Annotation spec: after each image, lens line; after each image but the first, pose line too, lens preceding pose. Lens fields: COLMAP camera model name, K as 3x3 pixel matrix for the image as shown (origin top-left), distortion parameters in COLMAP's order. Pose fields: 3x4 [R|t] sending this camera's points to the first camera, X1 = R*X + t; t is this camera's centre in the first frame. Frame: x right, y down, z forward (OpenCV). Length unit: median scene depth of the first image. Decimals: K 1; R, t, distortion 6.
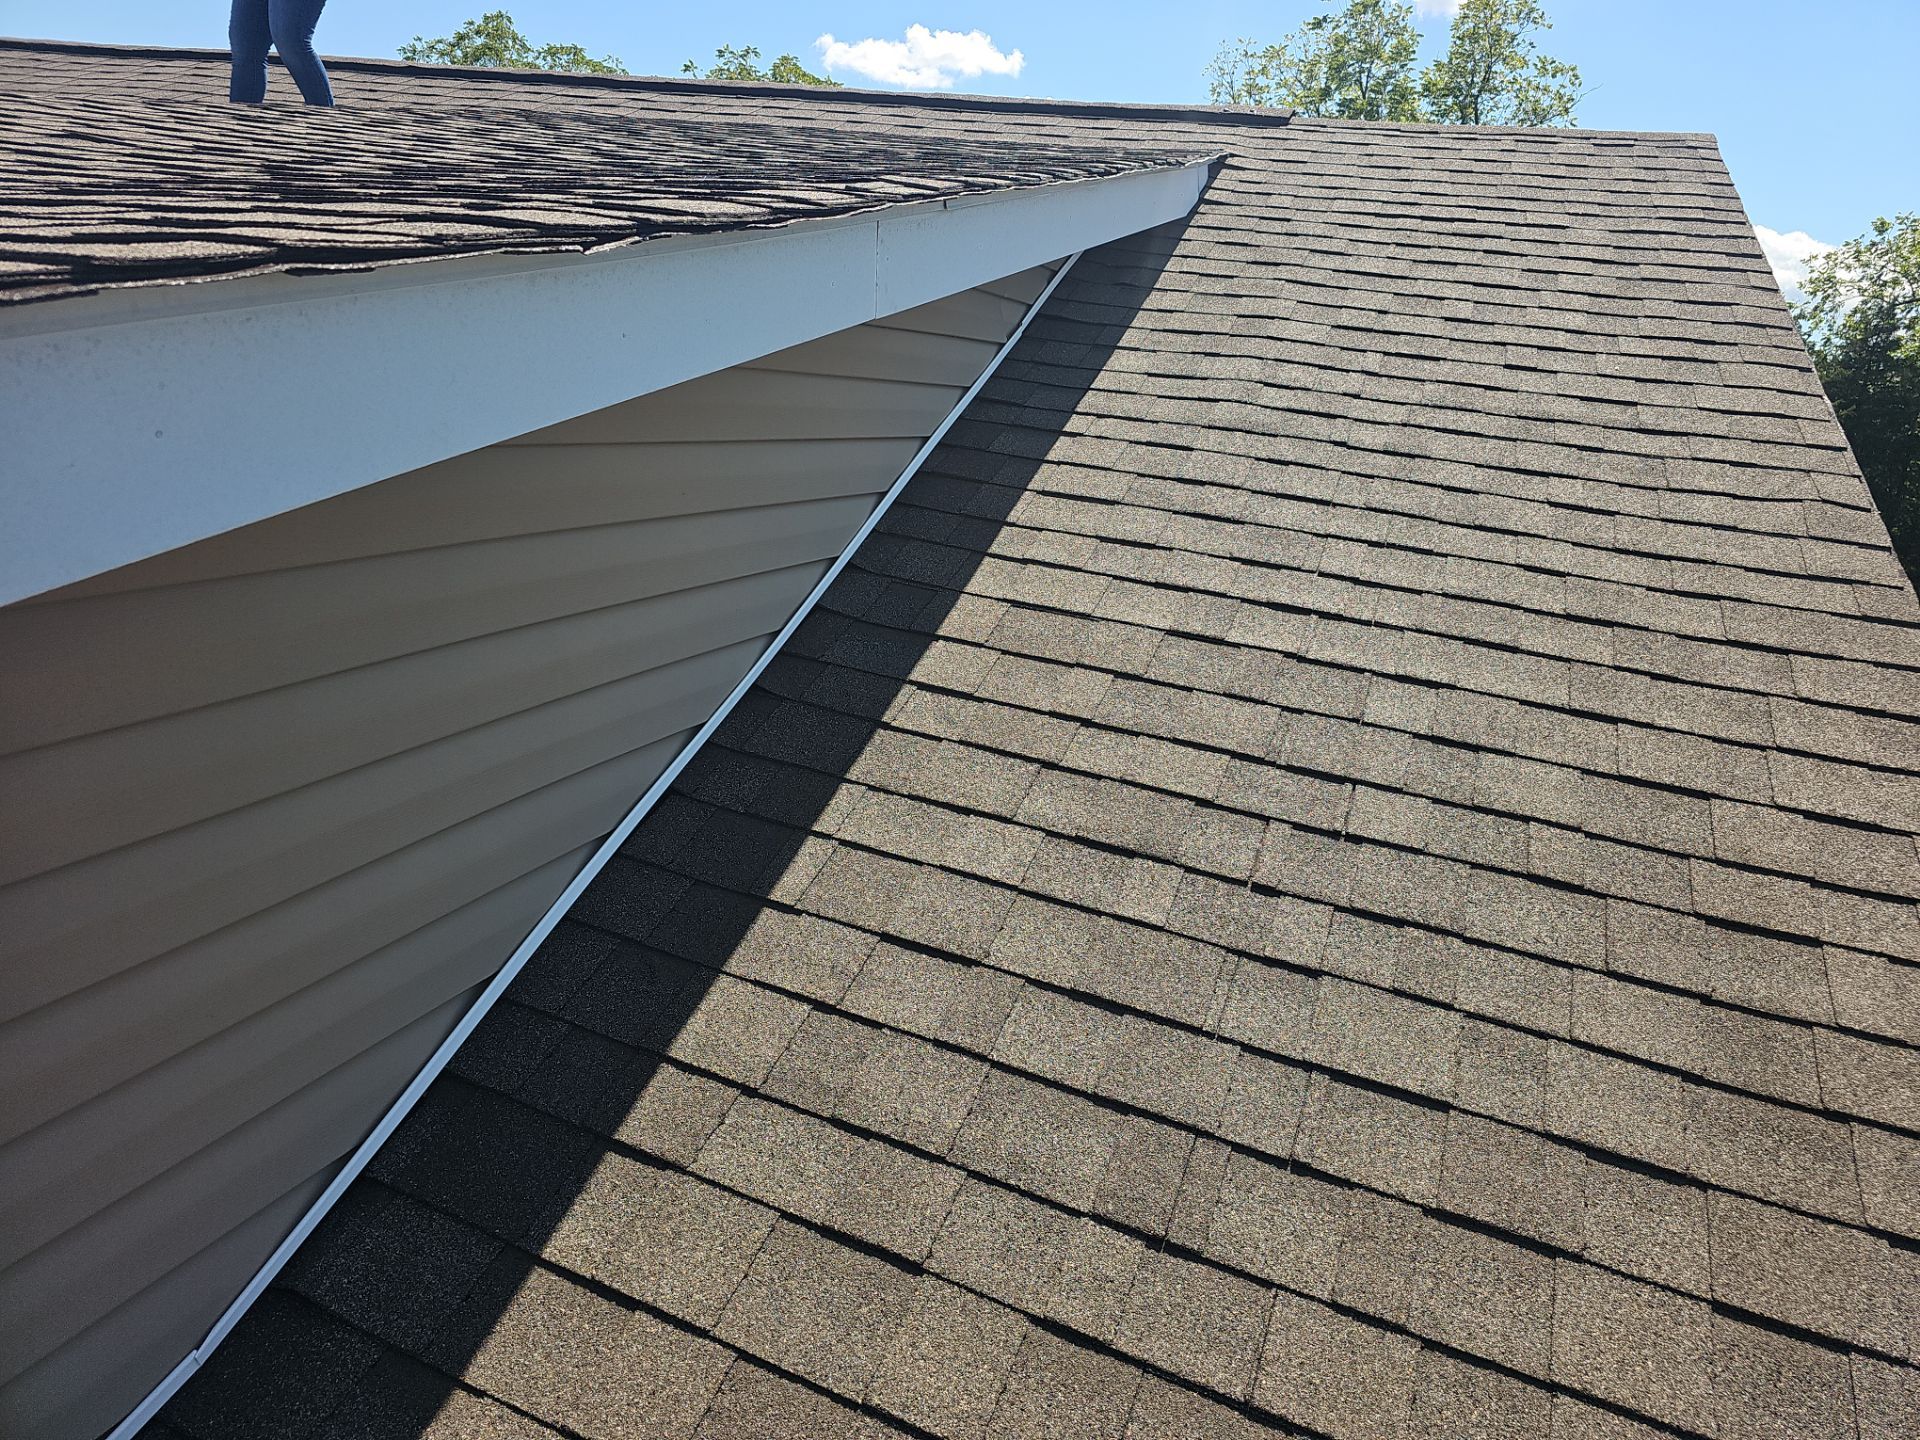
lens RADIAL K [[1252.6, 0, 961.6], [0, 1252.6, 699.9], [0, 0, 1]] dist [0.044939, -0.036484]
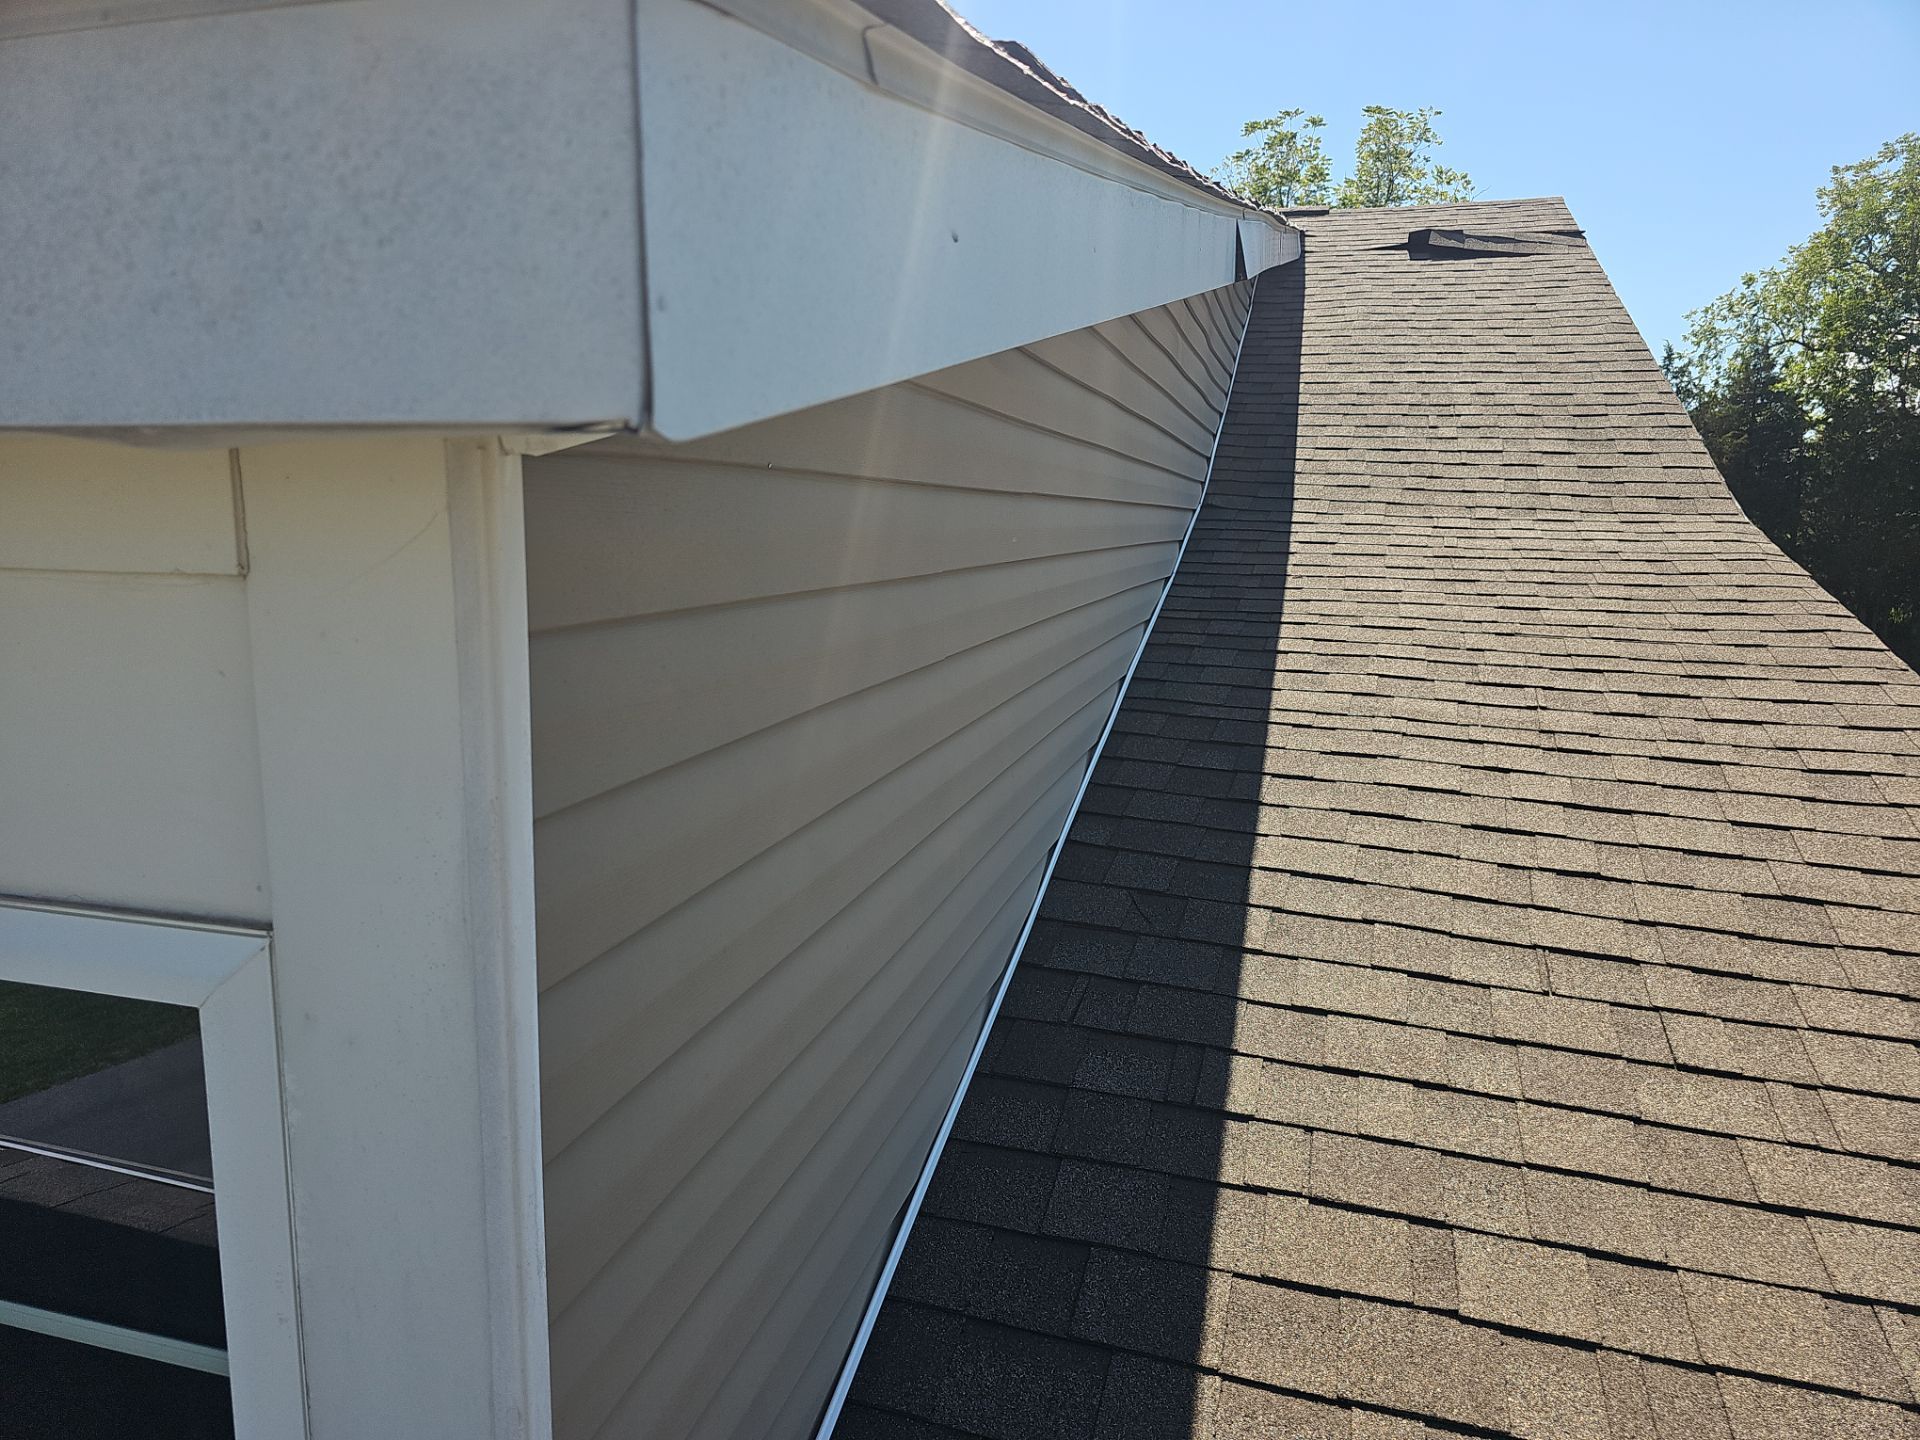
lens RADIAL K [[1306.4, 0, 960.0], [0, 1306.4, 720.0], [0, 0, 1]] dist [0.079707, -0.058600]
pose [[0.994340, -0.097440, 0.042353, -0.510613], [0.101304, 0.989667, -0.101477, 0.488496], [-0.032028, 0.105193, 0.993936, -0.962994]]
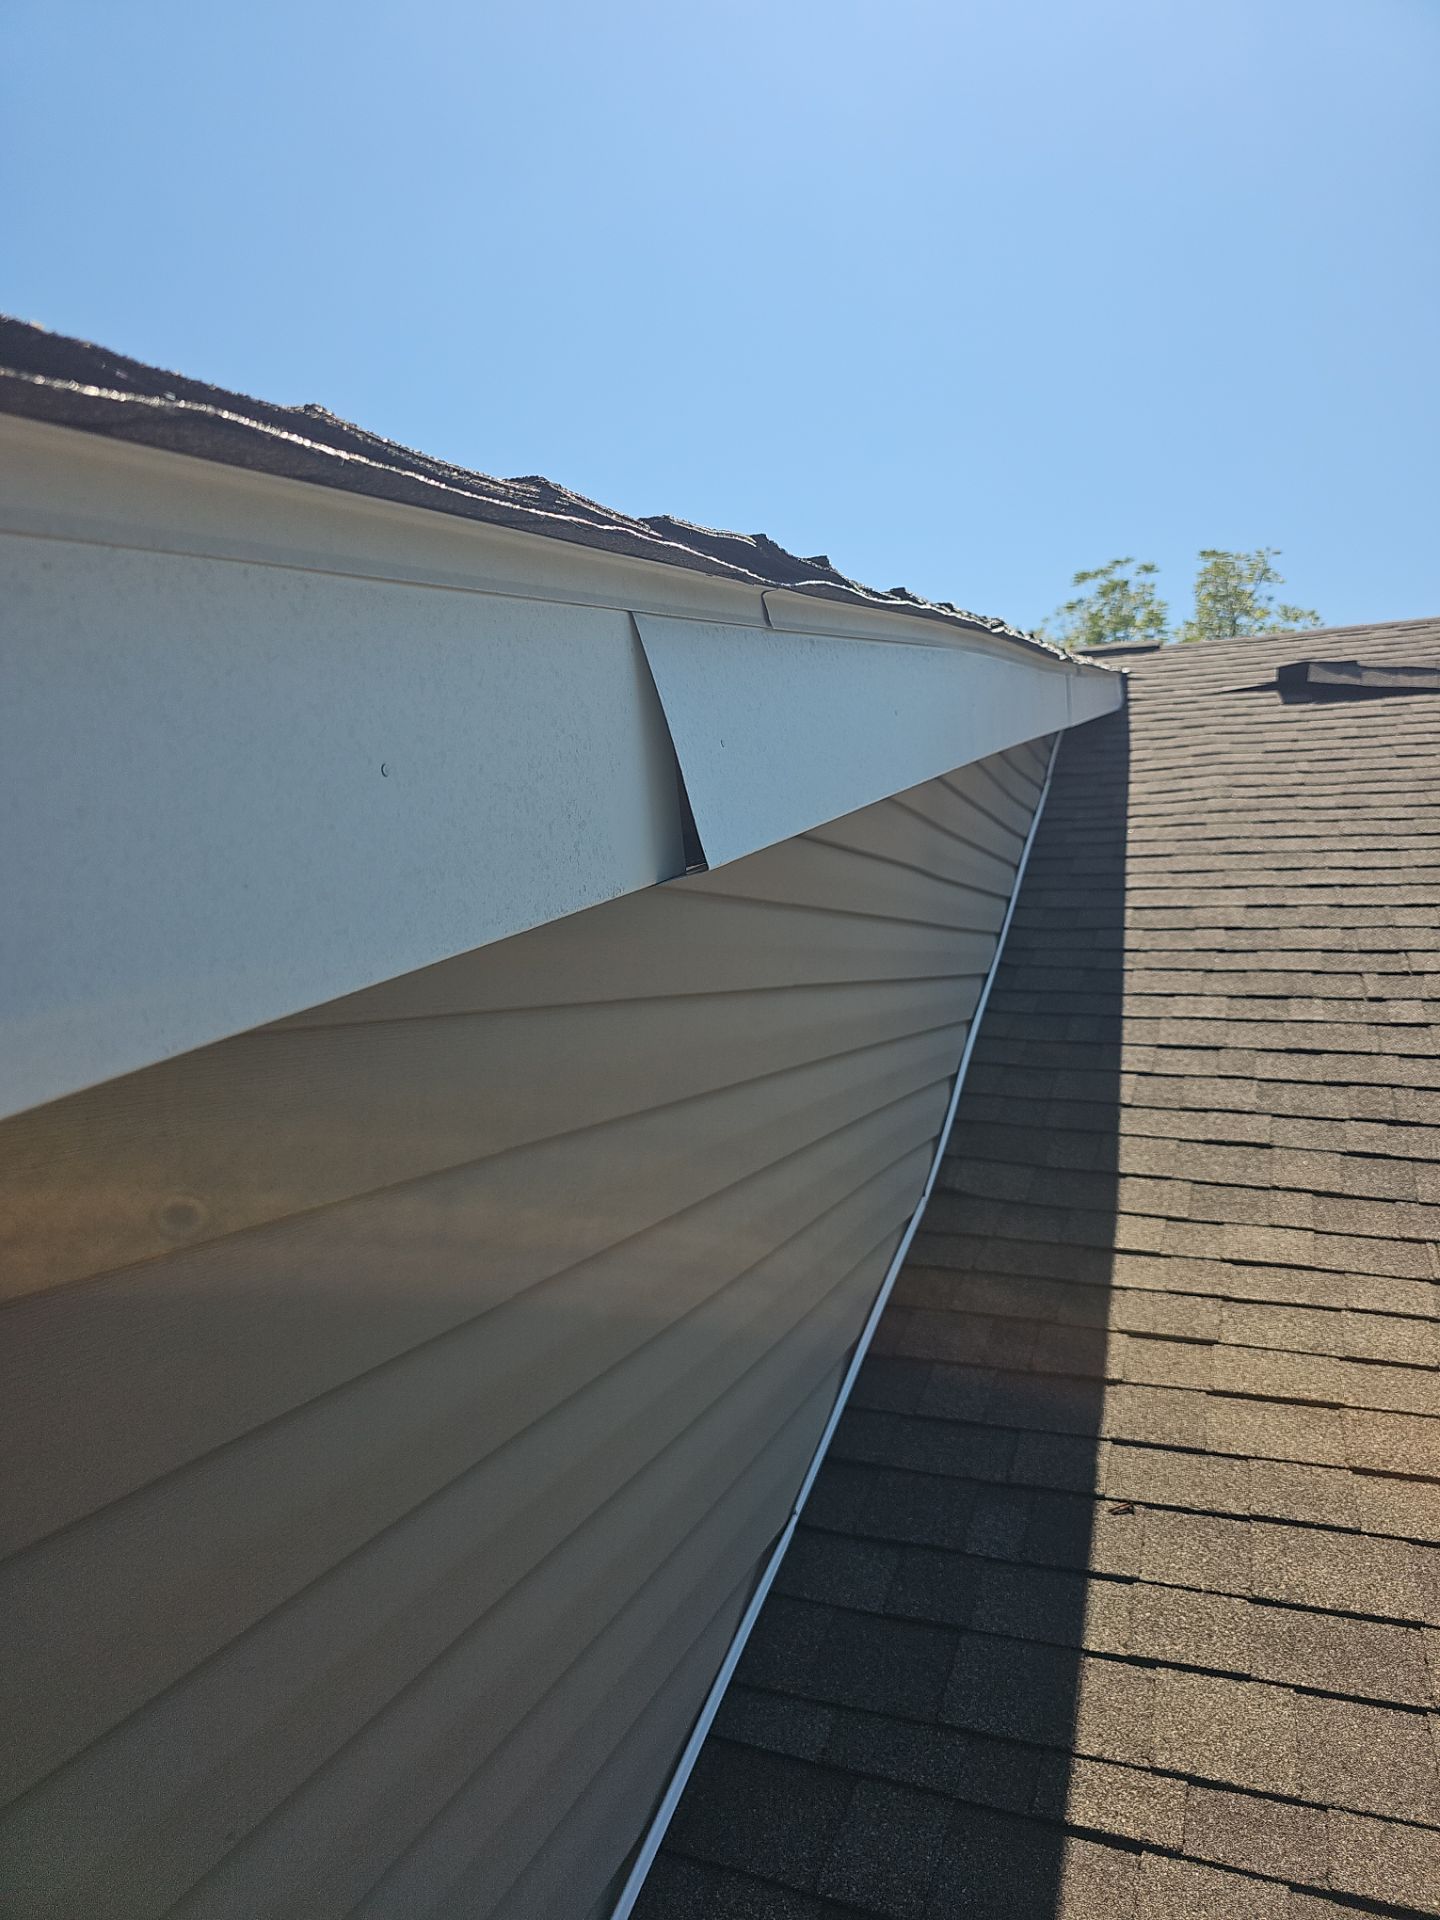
lens RADIAL K [[1283.2, 0, 720.0], [0, 1283.2, 960.0], [0, 0, 1]] dist [0.046199, -0.040507]
pose [[0.991804, -0.124880, -0.027027, -0.262007], [0.113735, 0.959262, -0.258612, 0.203885], [0.058222, 0.253418, 0.965603, -0.335898]]
